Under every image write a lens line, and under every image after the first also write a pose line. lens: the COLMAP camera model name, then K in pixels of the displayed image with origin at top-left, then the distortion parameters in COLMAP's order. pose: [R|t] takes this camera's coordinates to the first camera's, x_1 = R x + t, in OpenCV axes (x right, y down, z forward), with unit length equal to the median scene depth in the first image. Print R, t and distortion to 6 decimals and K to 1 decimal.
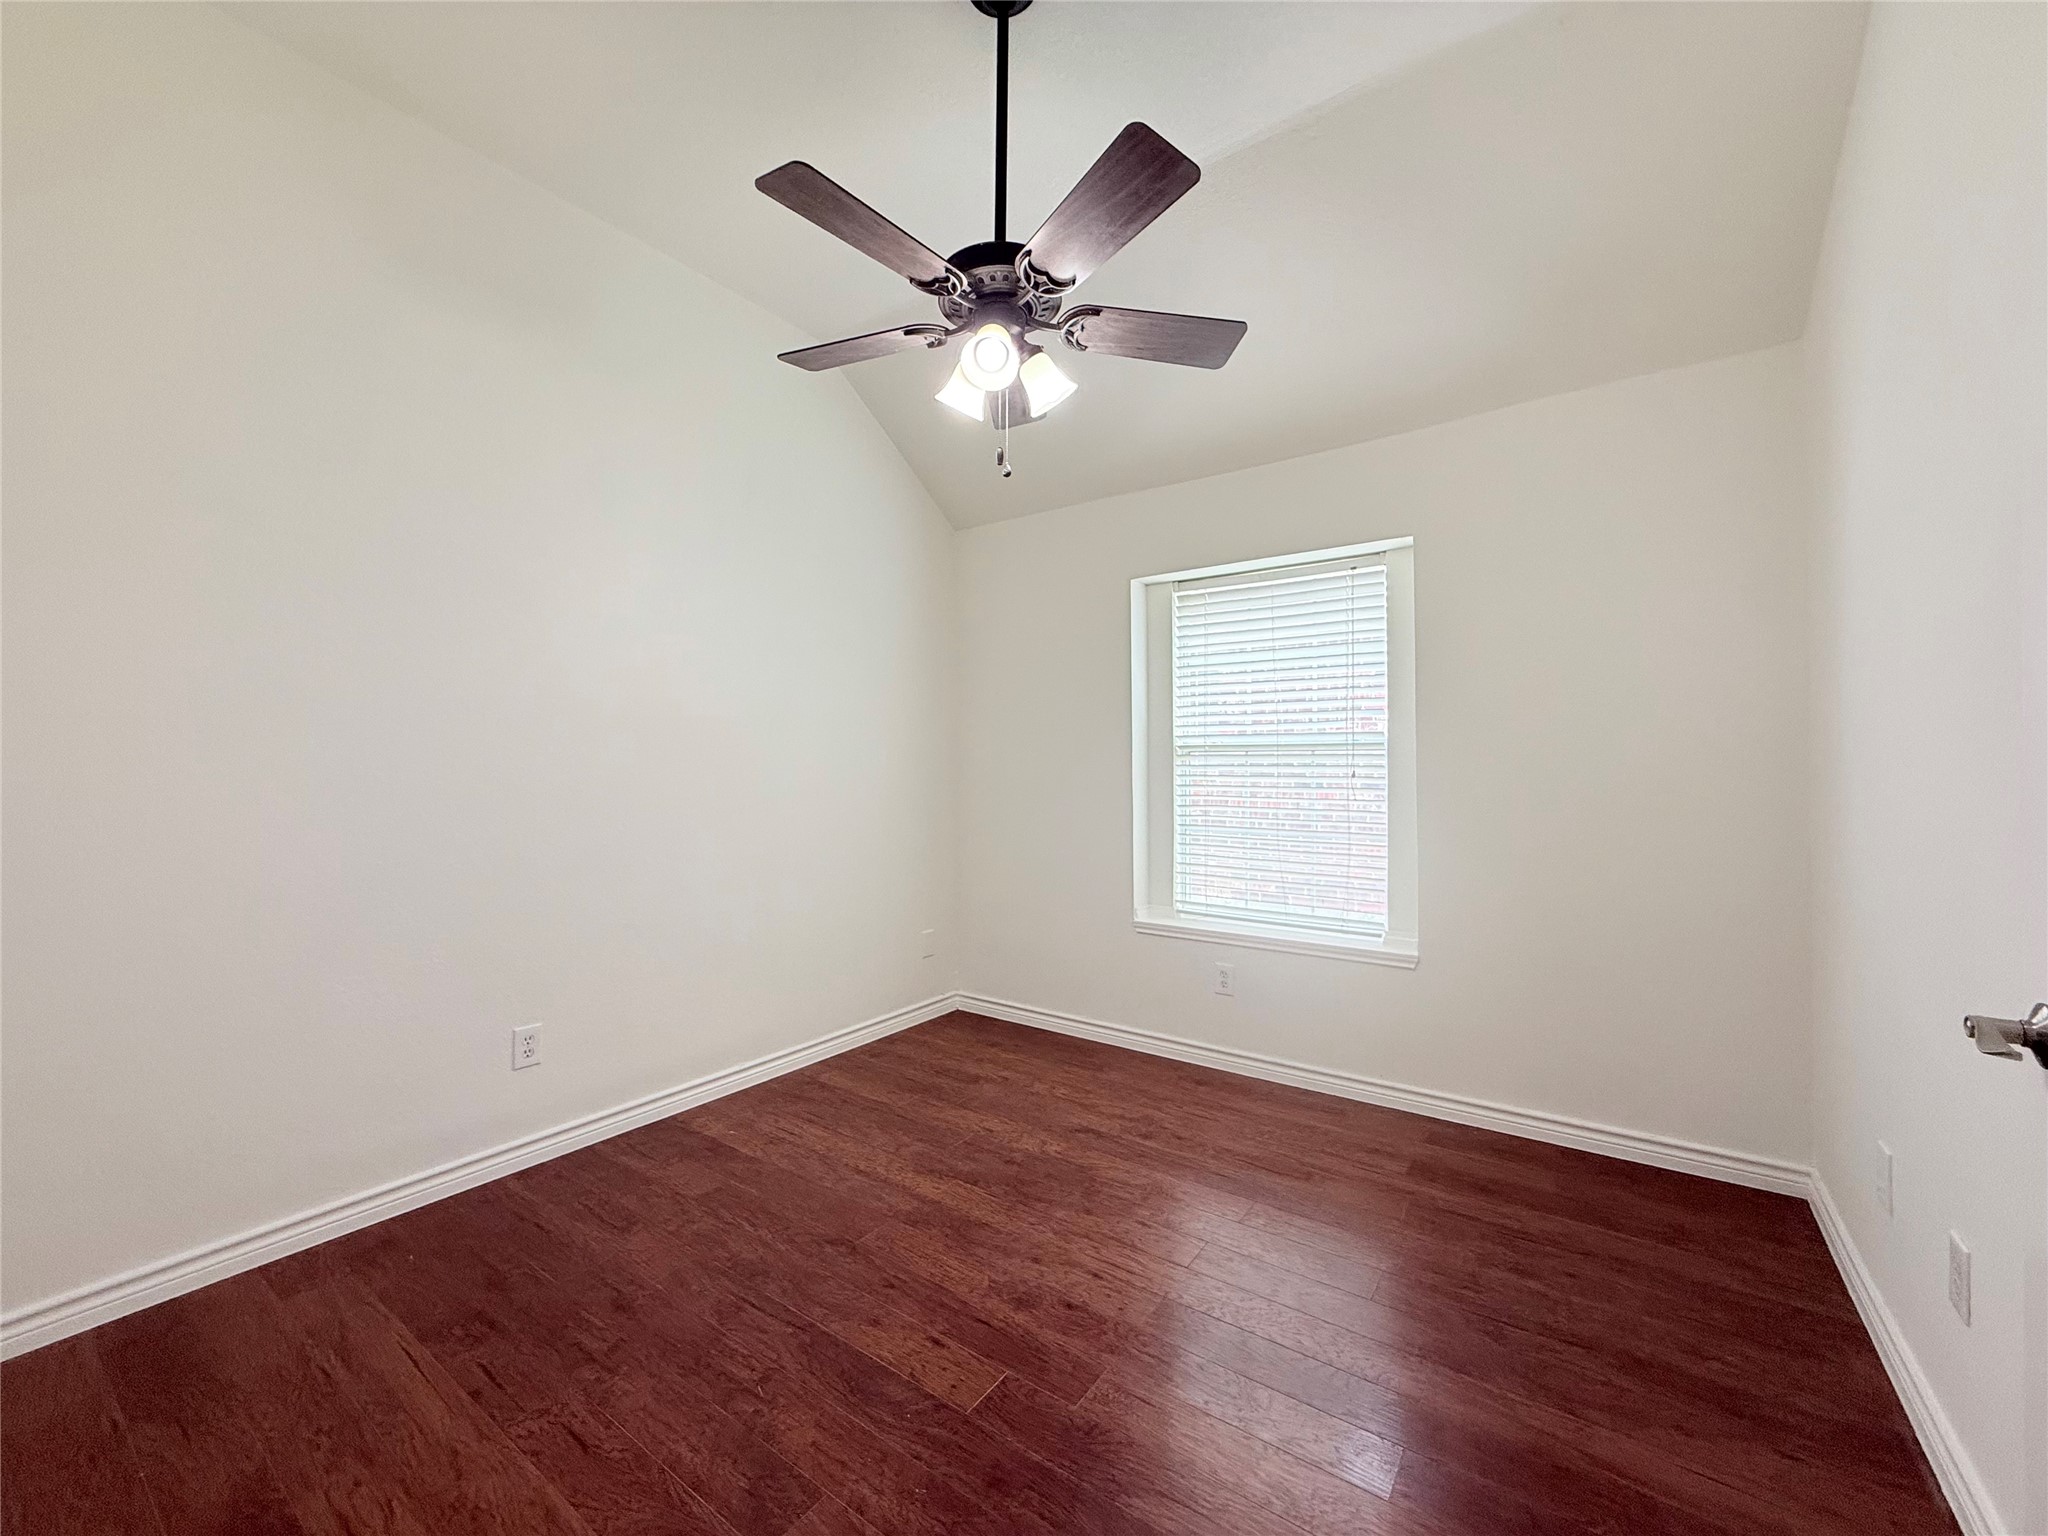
lens RADIAL K [[816.6, 0, 1020.2], [0, 816.6, 767.7], [0, 0, 1]] dist [0.000356, 0.000791]
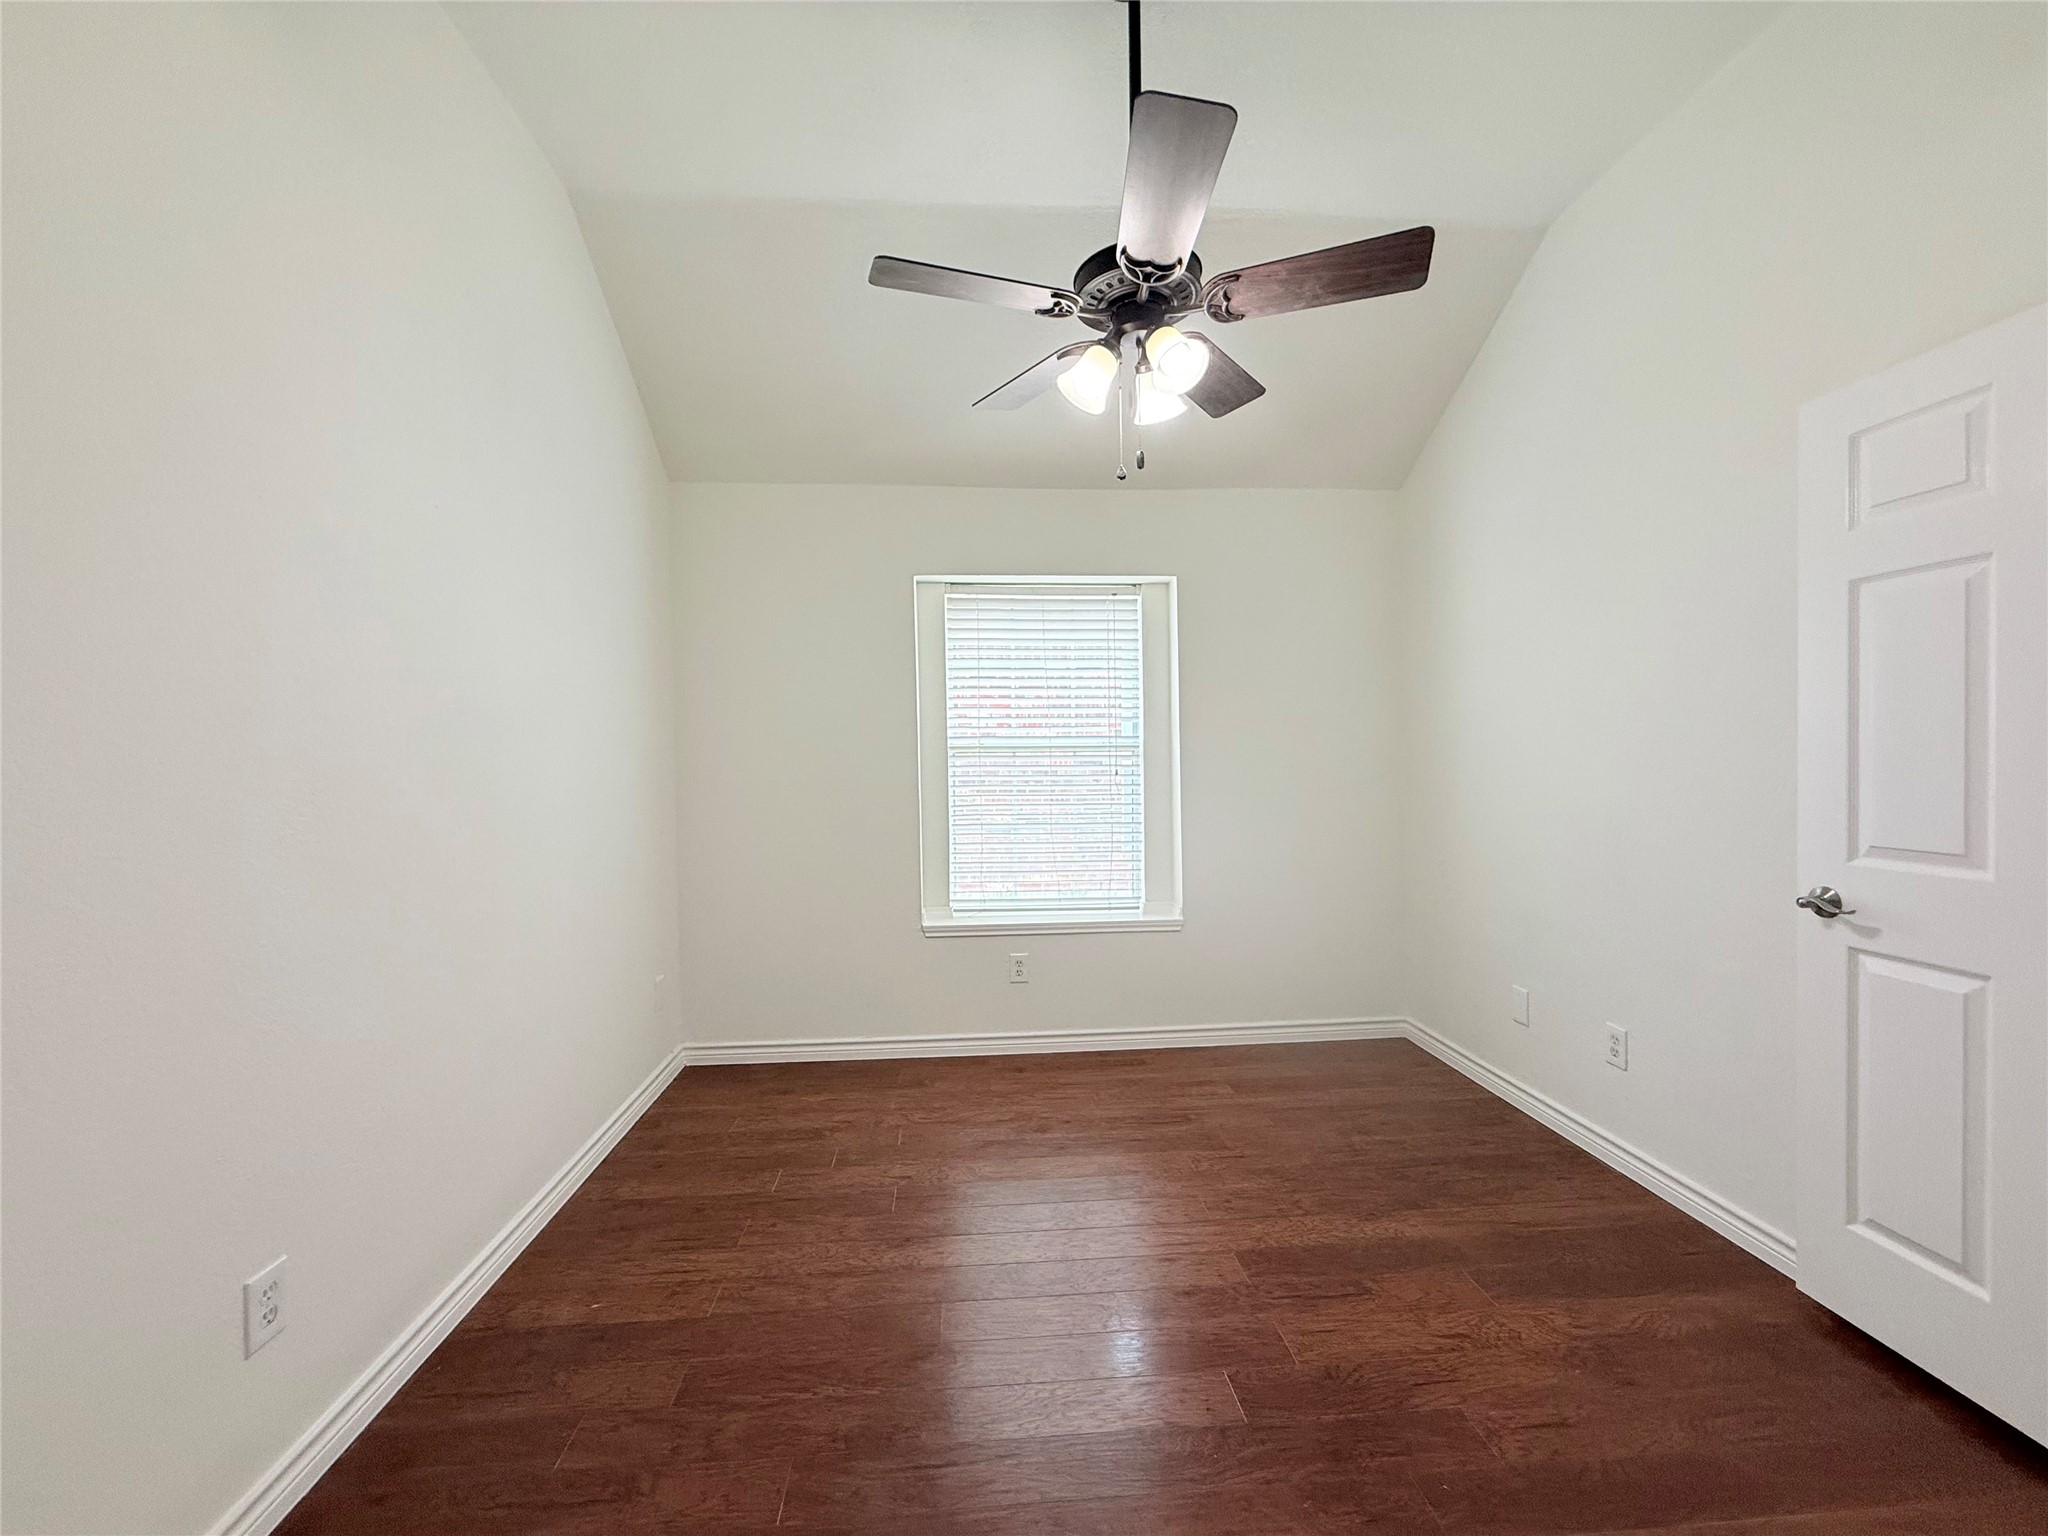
lens RADIAL K [[814.8, 0, 1020.0], [0, 814.8, 766.0], [0, 0, 1]] dist [-0.001003, 0.001058]
pose [[0.764198, -0.017267, 0.644751, -0.447877], [0.011224, 0.999846, 0.013474, -0.018151], [-0.644884, -0.003060, 0.764274, 0.203072]]
